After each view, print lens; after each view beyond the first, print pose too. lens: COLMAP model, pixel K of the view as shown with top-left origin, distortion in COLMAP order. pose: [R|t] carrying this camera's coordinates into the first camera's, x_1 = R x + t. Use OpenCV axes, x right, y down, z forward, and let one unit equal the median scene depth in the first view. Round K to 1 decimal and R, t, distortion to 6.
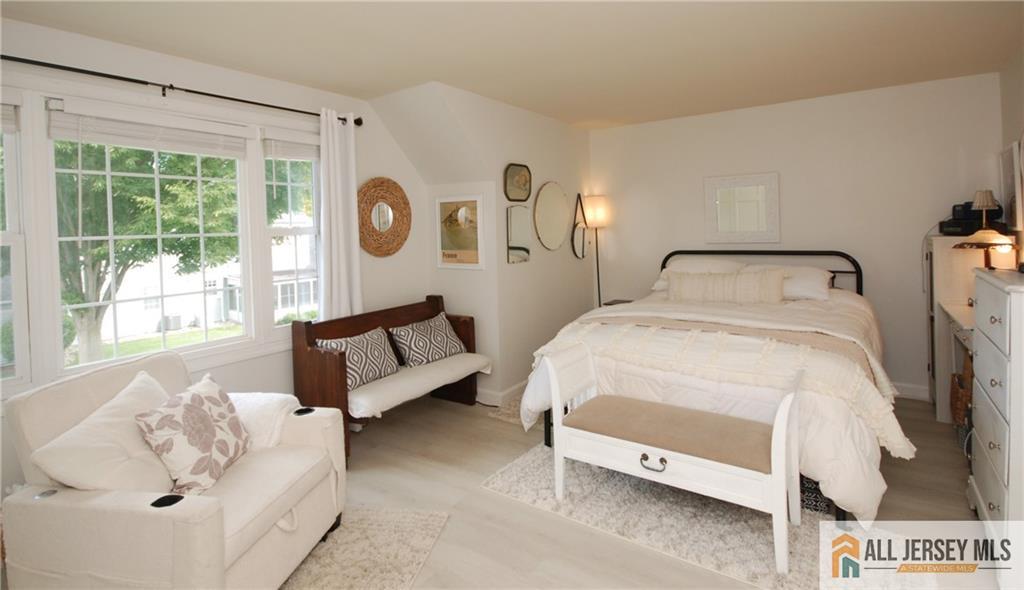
lens RADIAL K [[507.2, 0, 509.4], [0, 507.2, 235.8], [0, 0, 1]] dist [-0.001442, -0.000039]
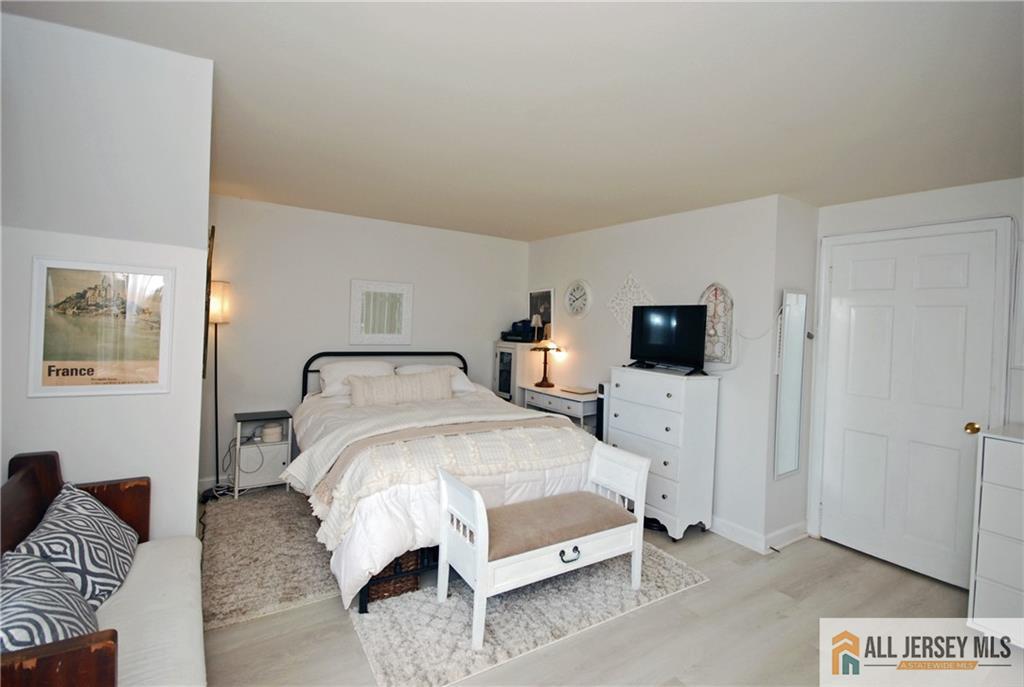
lens RADIAL K [[485.7, 0, 507.9], [0, 485.7, 322.1], [0, 0, 1]] dist [0.001742, 0.000019]
pose [[0.377130, 0.041201, 0.925244, -0.613839], [-0.035116, 0.998928, -0.030169, -0.018347], [-0.925494, -0.021114, 0.378172, 0.586223]]
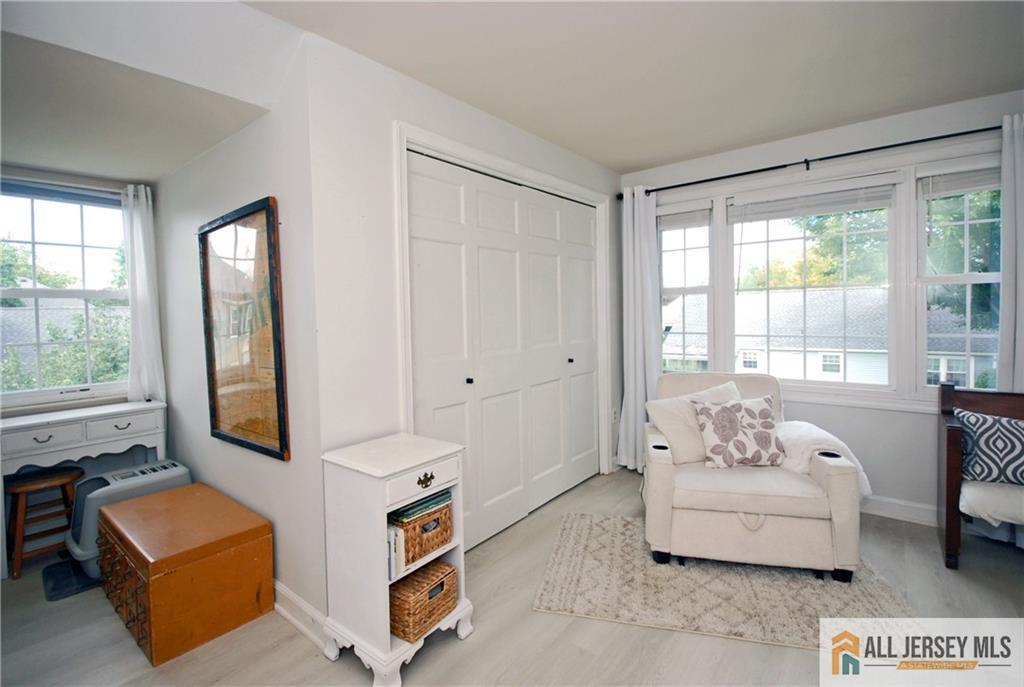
lens RADIAL K [[485.7, 0, 507.9], [0, 485.7, 322.1], [0, 0, 1]] dist [0.001742, 0.000019]
pose [[-0.072008, 0.057740, -0.995731, 0.527944], [0.006355, 0.998329, 0.057432, 0.014106], [0.997384, -0.002192, -0.072255, 0.363602]]
